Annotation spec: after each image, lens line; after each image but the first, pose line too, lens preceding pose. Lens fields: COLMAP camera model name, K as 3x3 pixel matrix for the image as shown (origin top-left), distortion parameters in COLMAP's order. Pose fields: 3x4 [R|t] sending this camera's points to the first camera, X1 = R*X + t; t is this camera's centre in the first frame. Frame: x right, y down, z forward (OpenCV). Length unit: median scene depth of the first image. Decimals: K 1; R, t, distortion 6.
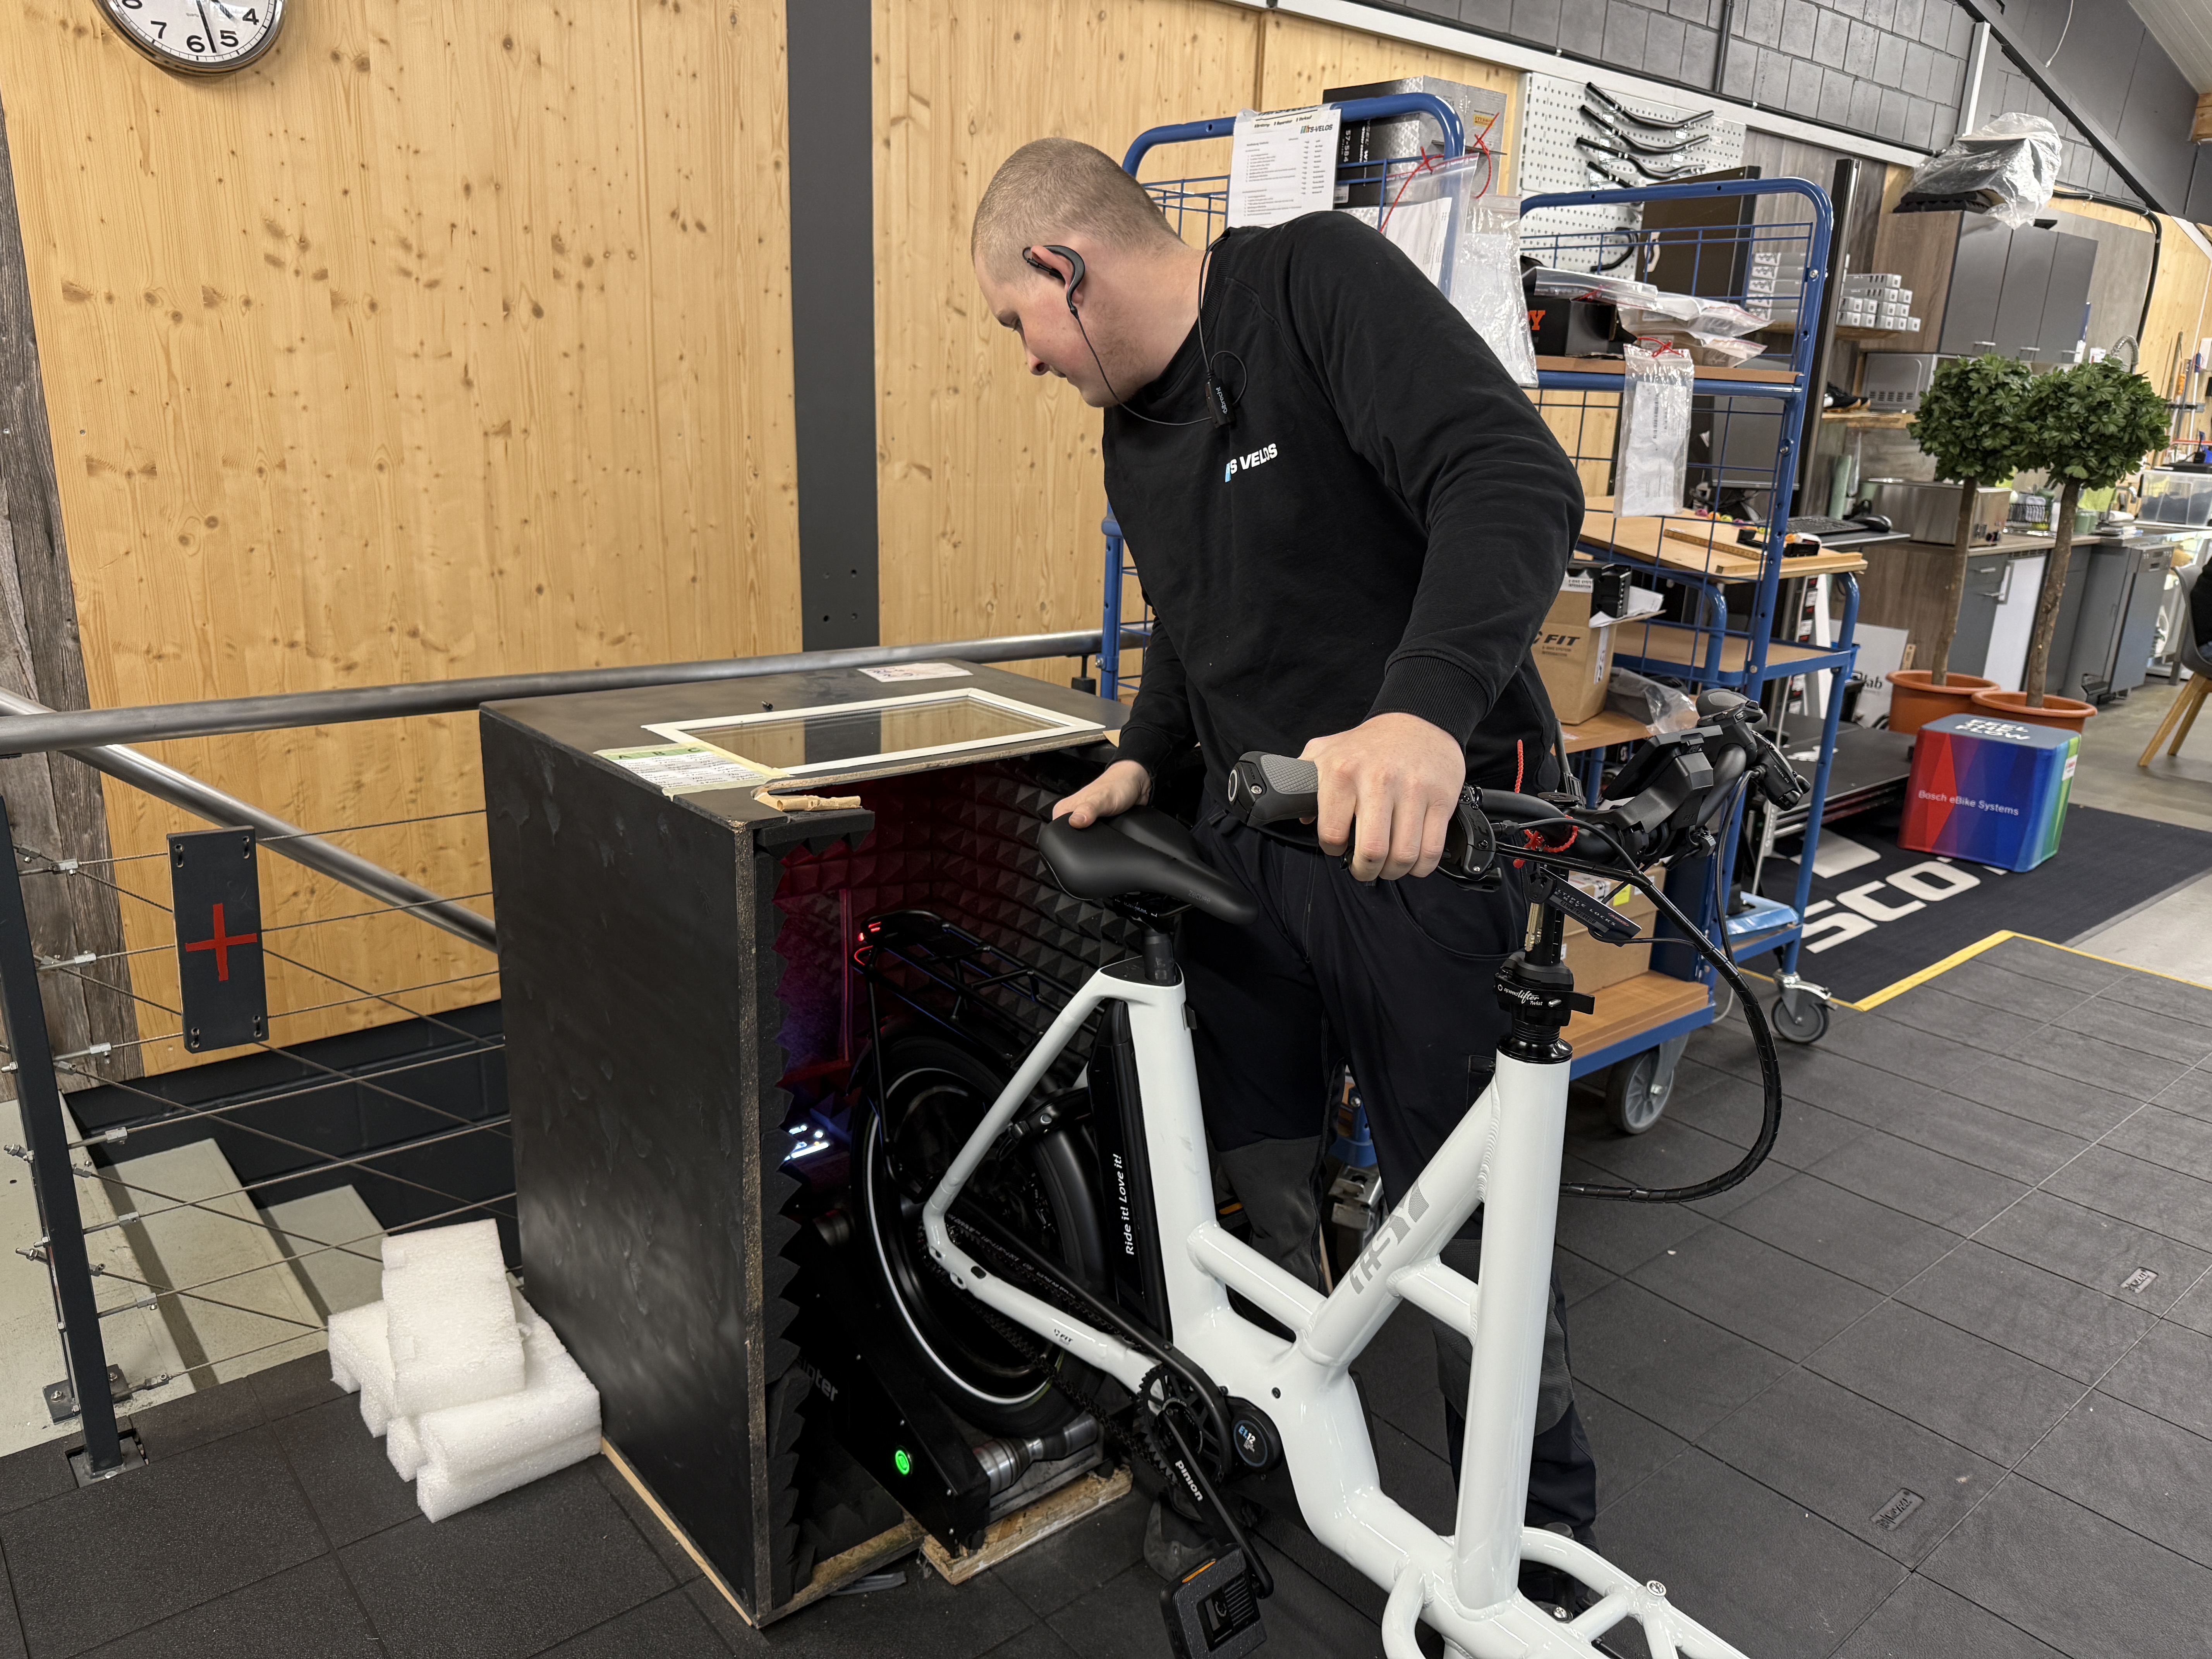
lens RADIAL K [[1581.8, 0, 1106.0], [0, 1581.8, 829.5], [0, 0, 1]] dist [-0.000916, -0.008063]
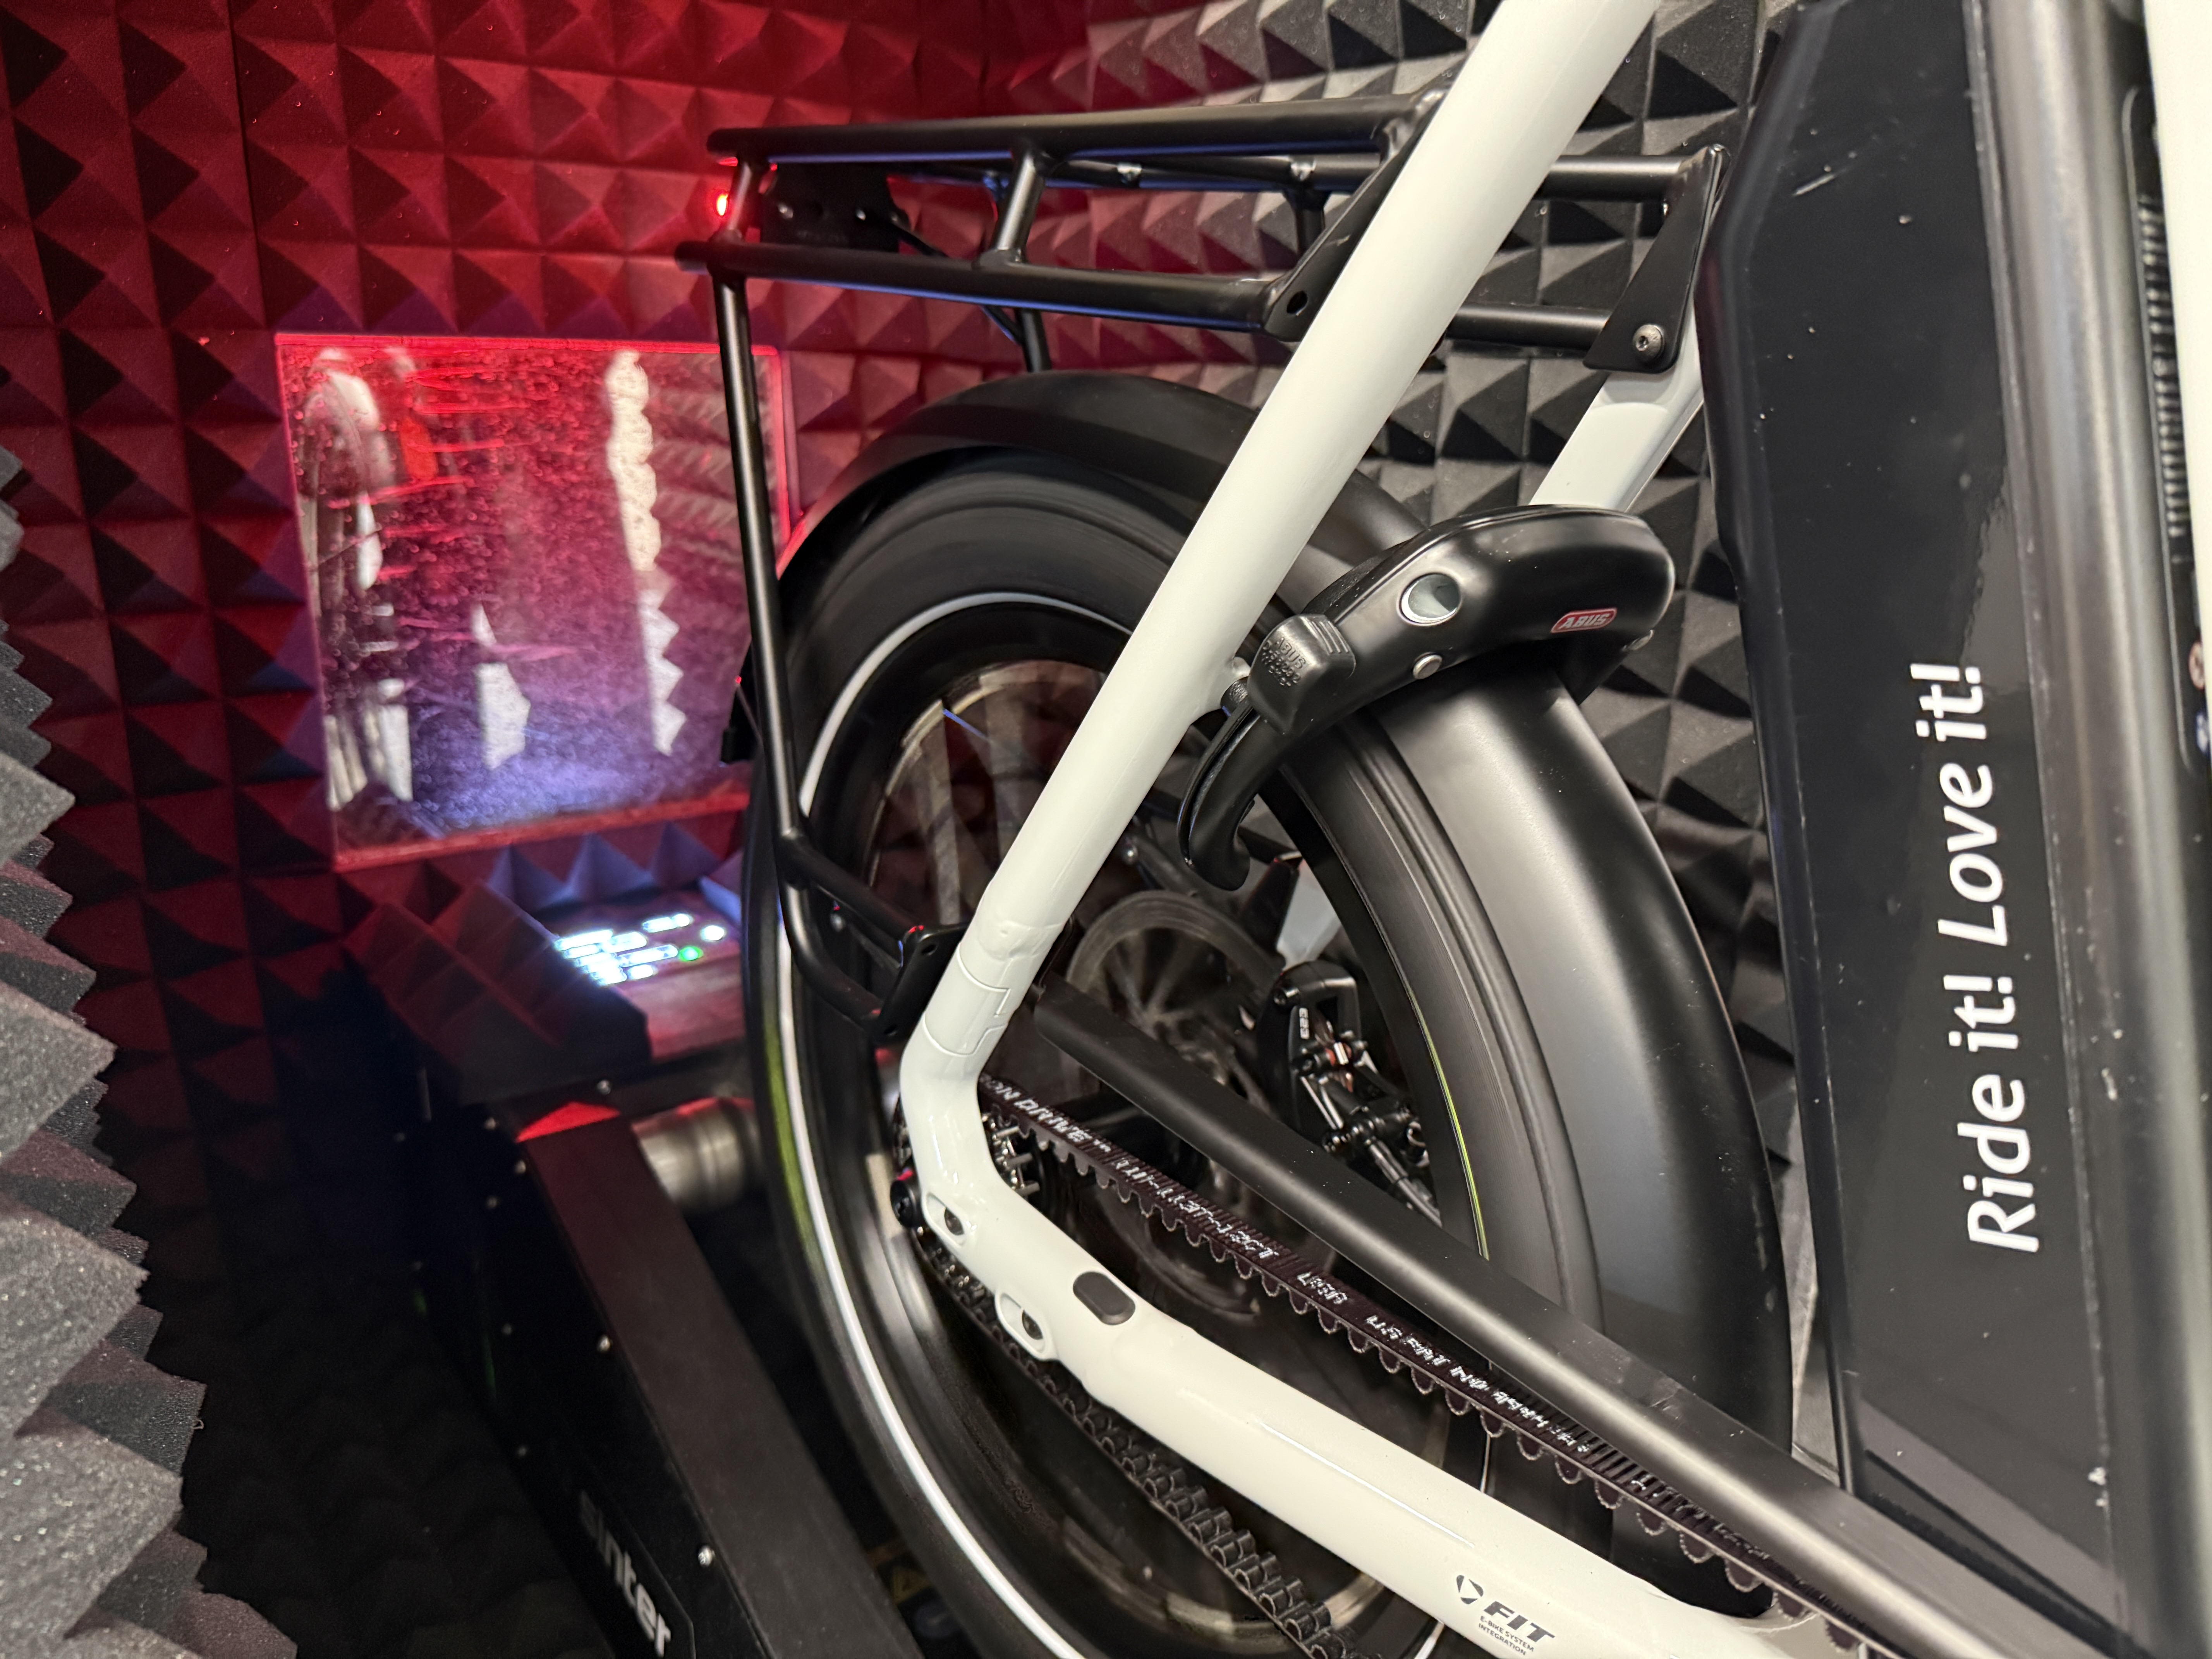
lens RADIAL K [[1581.8, 0, 1106.0], [0, 1581.8, 829.5], [0, 0, 1]] dist [-0.000916, -0.008063]
pose [[0.997338, -0.004205, -0.072801, -0.059775], [0.005715, 0.999773, 0.020548, 0.194519], [0.072698, -0.020910, 0.997135, 0.731688]]
